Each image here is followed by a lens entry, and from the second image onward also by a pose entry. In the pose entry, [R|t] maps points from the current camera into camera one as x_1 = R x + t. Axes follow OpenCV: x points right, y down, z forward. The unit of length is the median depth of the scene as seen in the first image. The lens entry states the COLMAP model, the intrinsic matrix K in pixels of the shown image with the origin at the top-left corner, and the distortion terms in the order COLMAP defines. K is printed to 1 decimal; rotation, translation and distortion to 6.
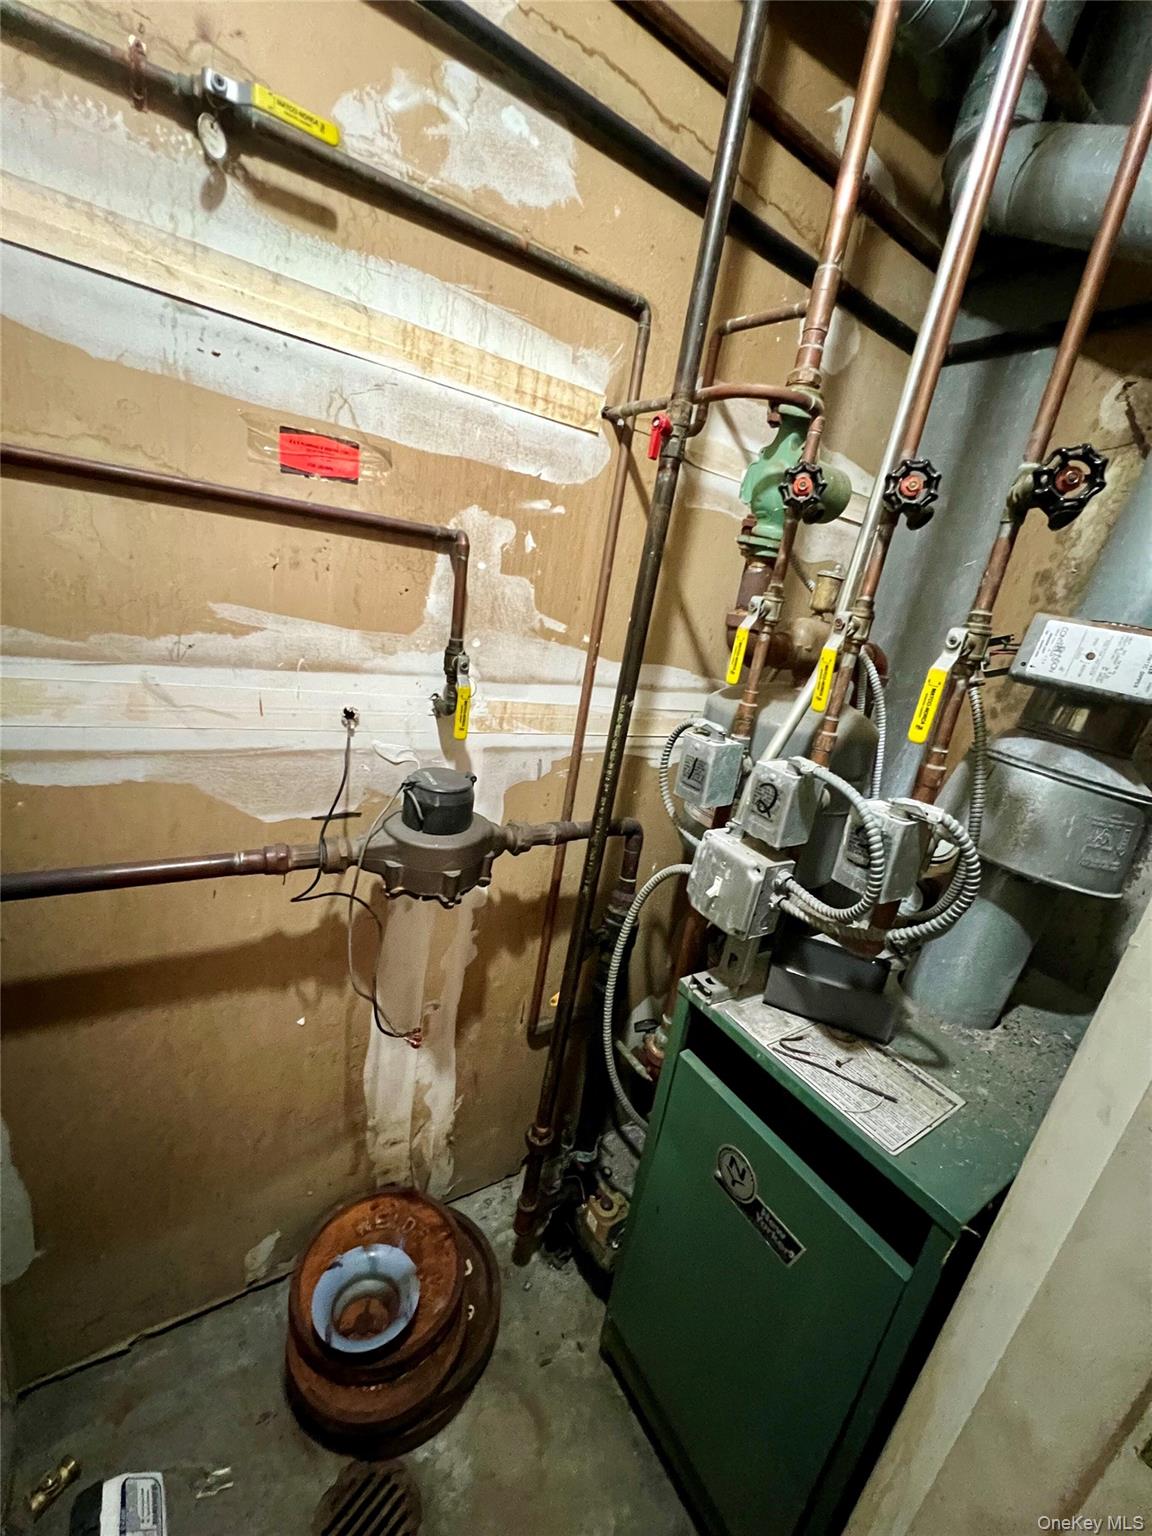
lens RADIAL K [[616.3, 0, 577.5], [0, 616.3, 769.2], [0, 0, 1]] dist [-0.002337, 0.000412]
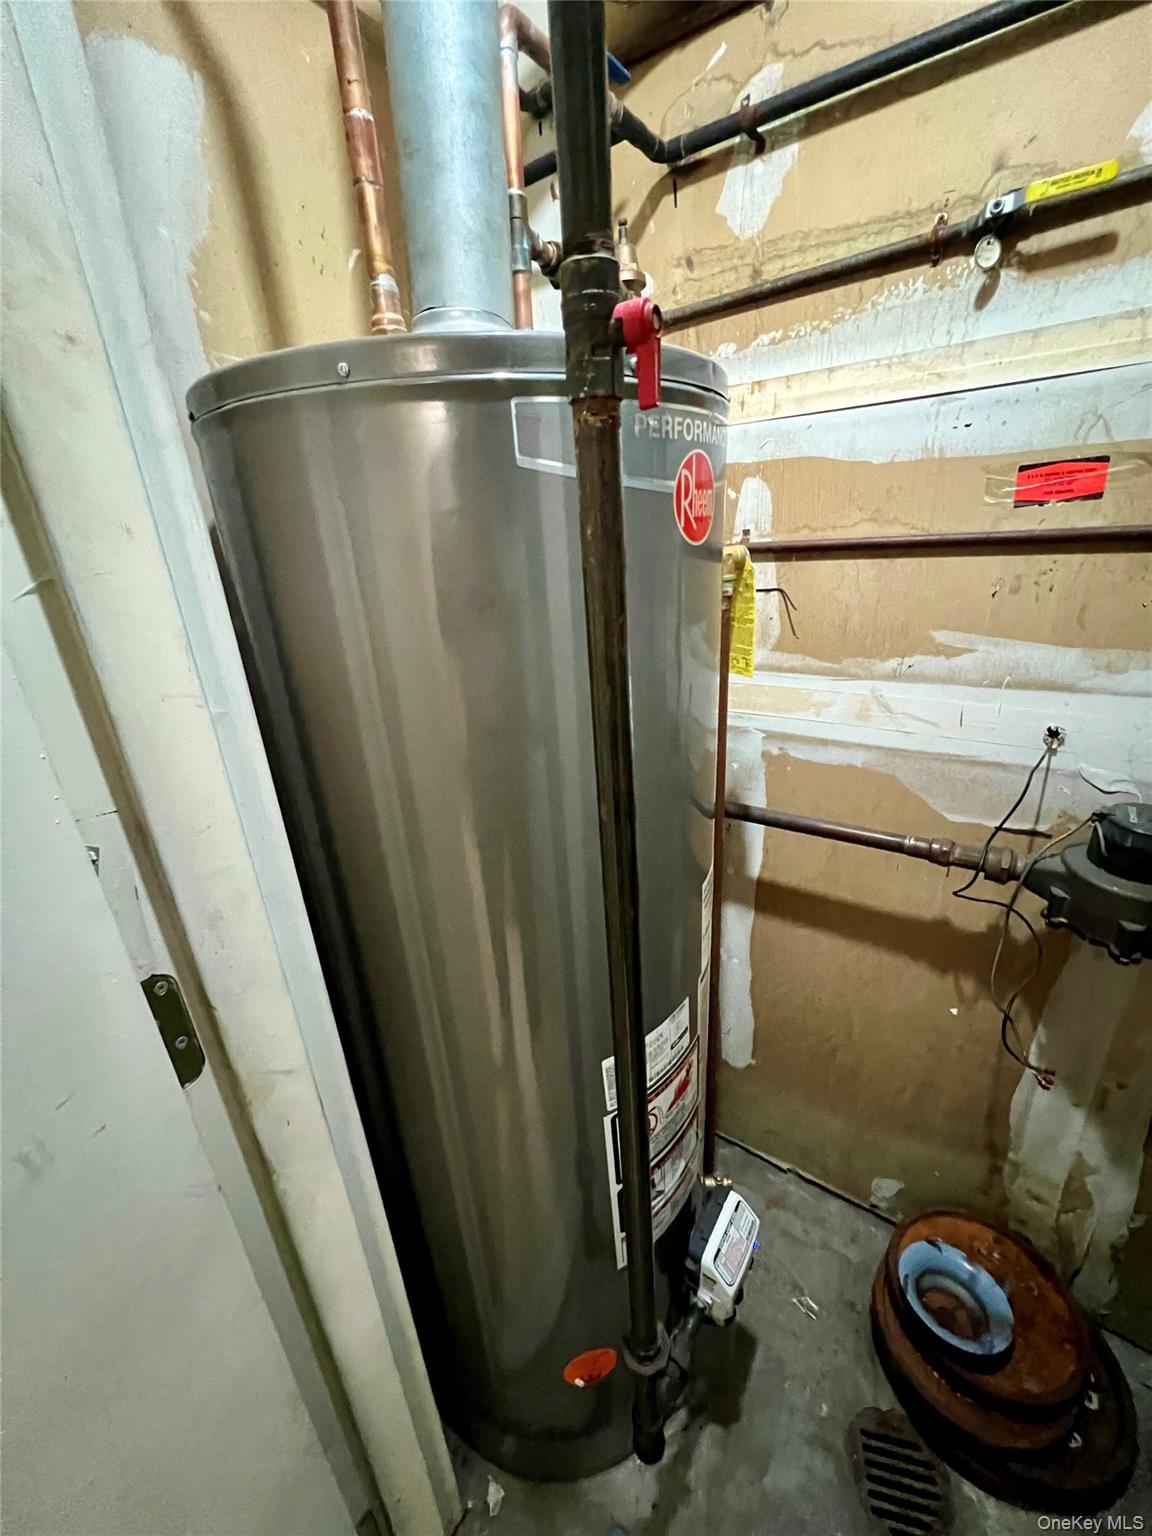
lens RADIAL K [[616.3, 0, 577.0], [0, 616.3, 771.6], [0, 0, 1]] dist [-0.002337, 0.000412]
pose [[0.374879, 0.159217, -0.913300, 0.276345], [-0.156032, 0.981925, 0.107134, -0.016971], [0.913849, 0.102342, 0.392946, -0.084005]]
